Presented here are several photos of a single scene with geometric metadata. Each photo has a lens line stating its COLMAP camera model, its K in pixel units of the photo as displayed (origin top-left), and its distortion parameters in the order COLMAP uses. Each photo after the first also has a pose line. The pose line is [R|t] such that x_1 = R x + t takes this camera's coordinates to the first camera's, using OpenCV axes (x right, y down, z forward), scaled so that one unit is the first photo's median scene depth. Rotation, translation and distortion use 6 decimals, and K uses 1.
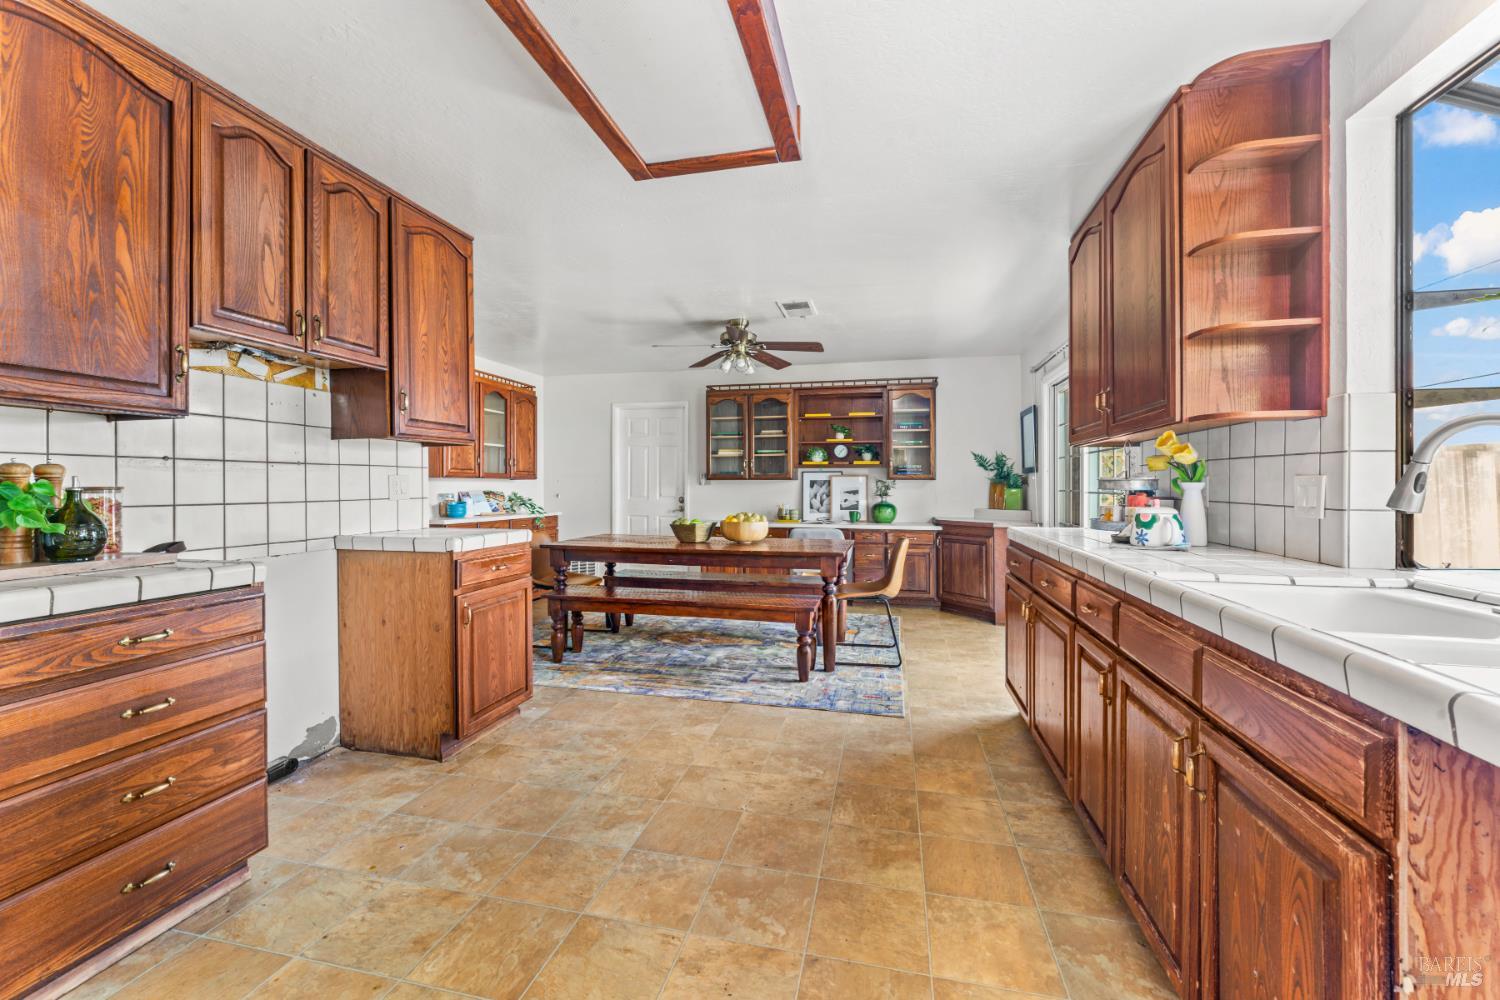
lens RADIAL K [[603.5, 0, 742.5], [0, 603.5, 486.9], [0, 0, 1]] dist [-0.004018, -0.000626]
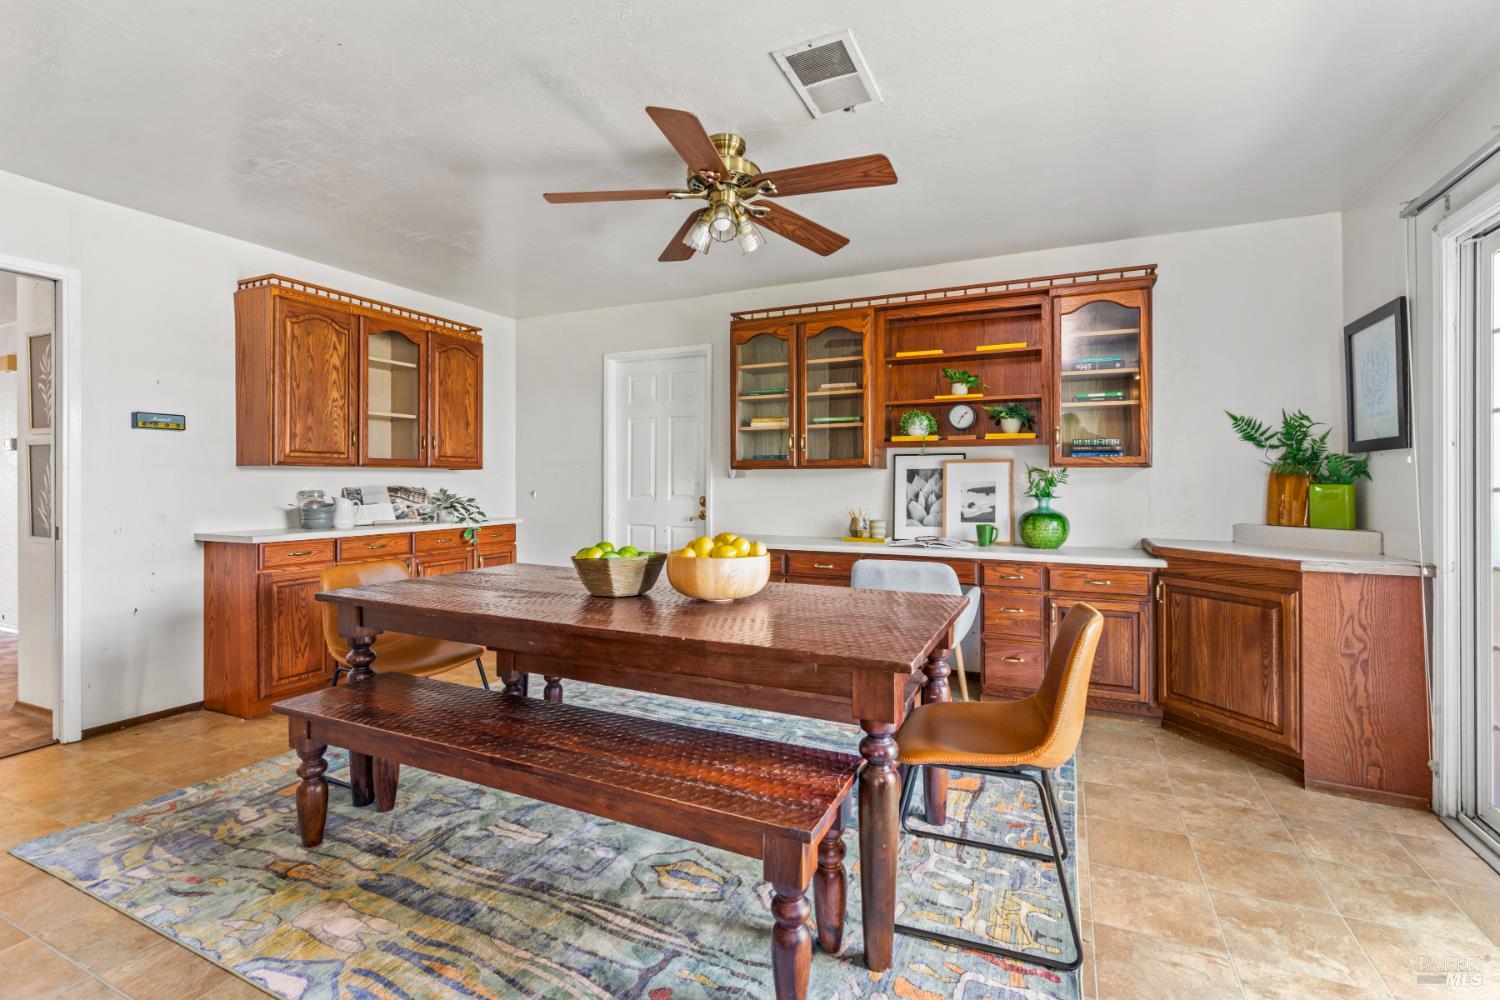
lens RADIAL K [[683.0, 0, 734.7], [0, 683.0, 487.6], [0, 0, 1]] dist [-0.013408, -0.001347]
pose [[0.979635, 0.002358, -0.200772, 0.090137], [-0.000457, 0.999955, 0.009516, 0.000397], [0.200786, -0.009231, 0.979592, 0.364944]]
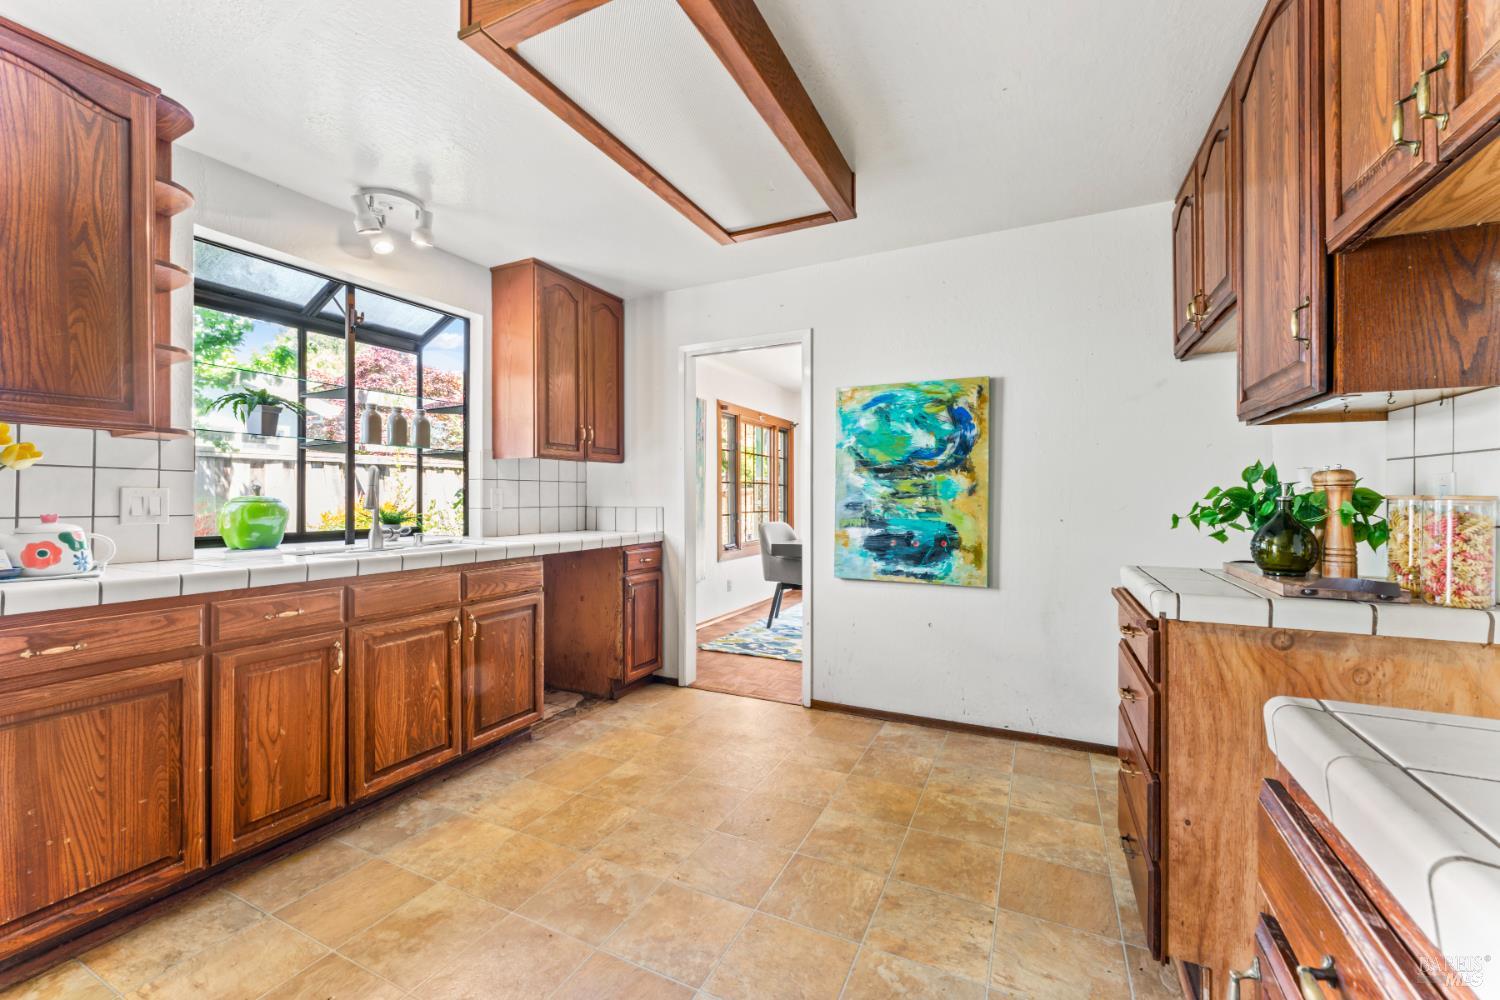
lens RADIAL K [[603.5, 0, 760.5], [0, 603.5, 497.4], [0, 0, 1]] dist [-0.004018, -0.000626]
pose [[-0.980614, 0.001645, 0.195941, -0.138010], [0.001935, 0.999997, 0.001287, -0.000921], [-0.195939, 0.001641, -0.980615, 0.578026]]
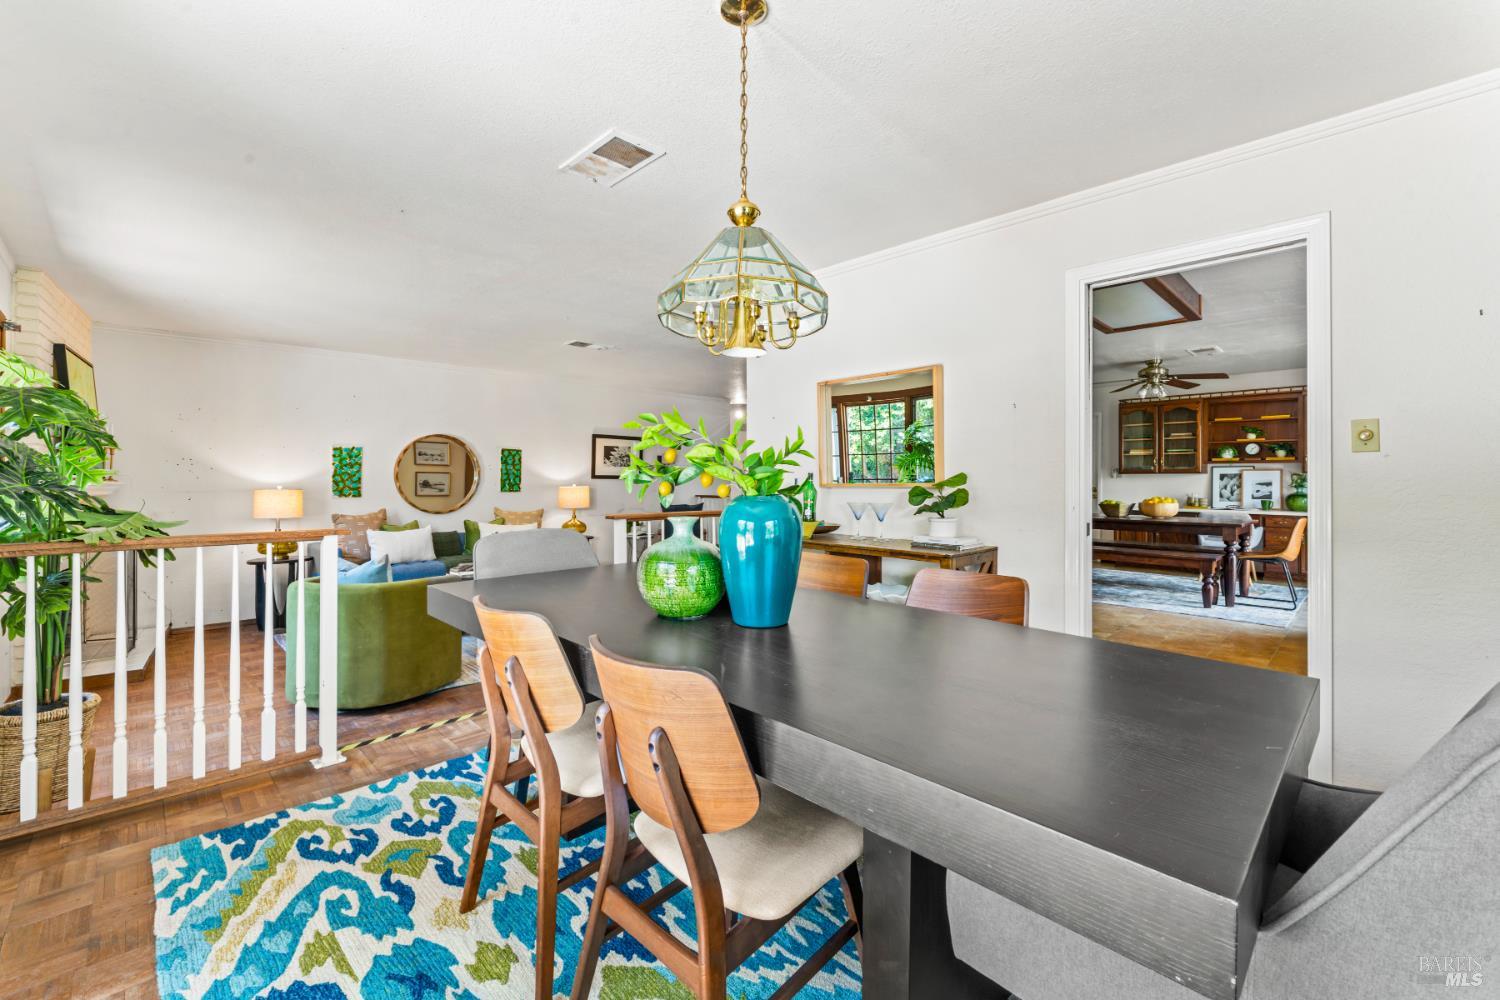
lens RADIAL K [[629.9, 0, 748.8], [0, 629.9, 482.7], [0, 0, 1]] dist [0.000730, 0.000725]
pose [[0.852745, 0.003972, -0.522312, -0.034294], [-0.001920, 0.999988, 0.004471, 0.002962], [0.522324, -0.002810, 0.852742, -0.598341]]
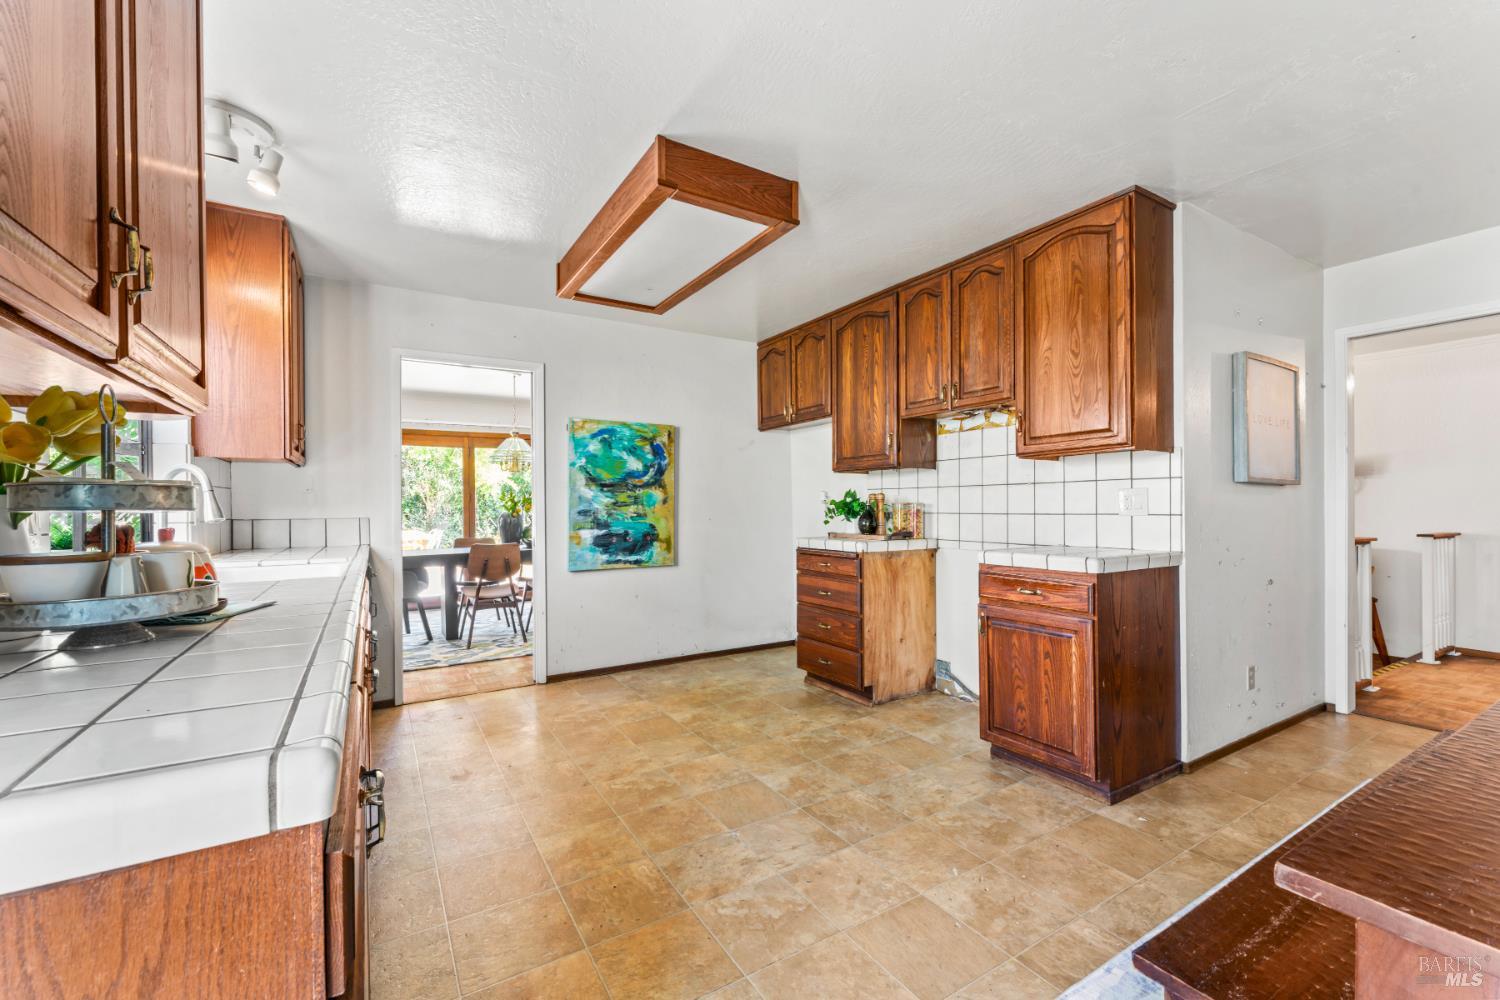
lens RADIAL K [[603.5, 0, 752.1], [0, 603.5, 514.4], [0, 0, 1]] dist [-0.004018, -0.000626]
pose [[-0.694609, 0.016531, -0.719198, 0.258405], [0.008227, 0.999853, 0.015036, 0.000674], [0.719341, 0.004527, -0.694642, 0.648086]]
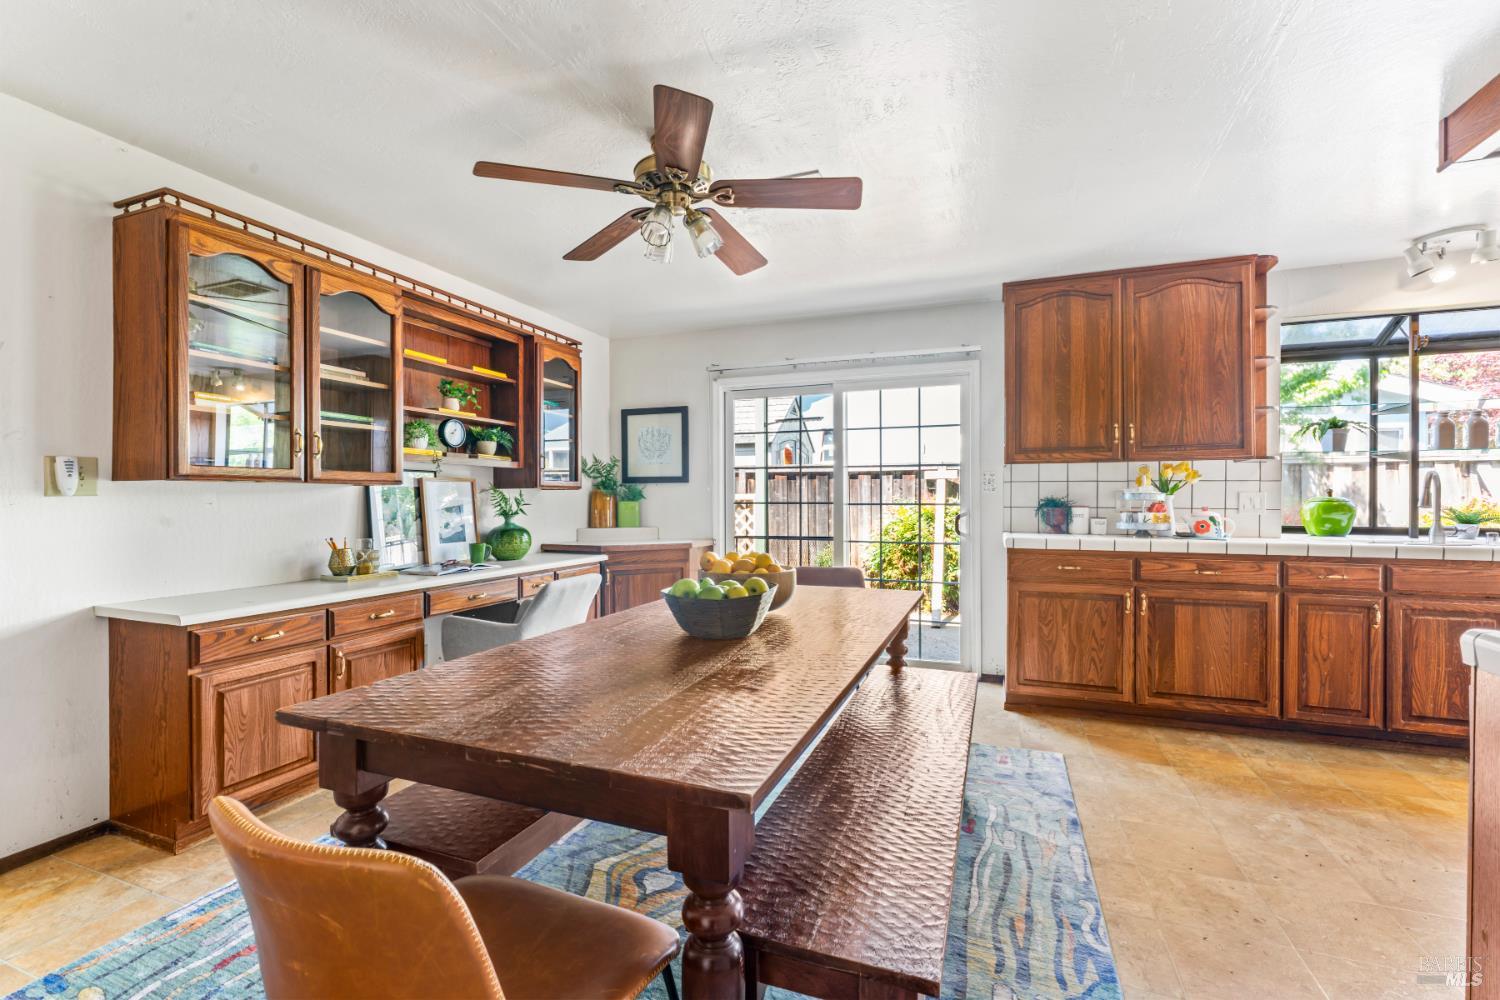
lens RADIAL K [[629.9, 0, 752.7], [0, 629.9, 496.0], [0, 0, 1]] dist [0.000730, 0.000725]
pose [[0.118094, 0.003931, 0.992995, -0.388886], [0.000904, 0.999991, -0.004067, -0.001058], [-0.993002, 0.001378, 0.118090, 0.717118]]
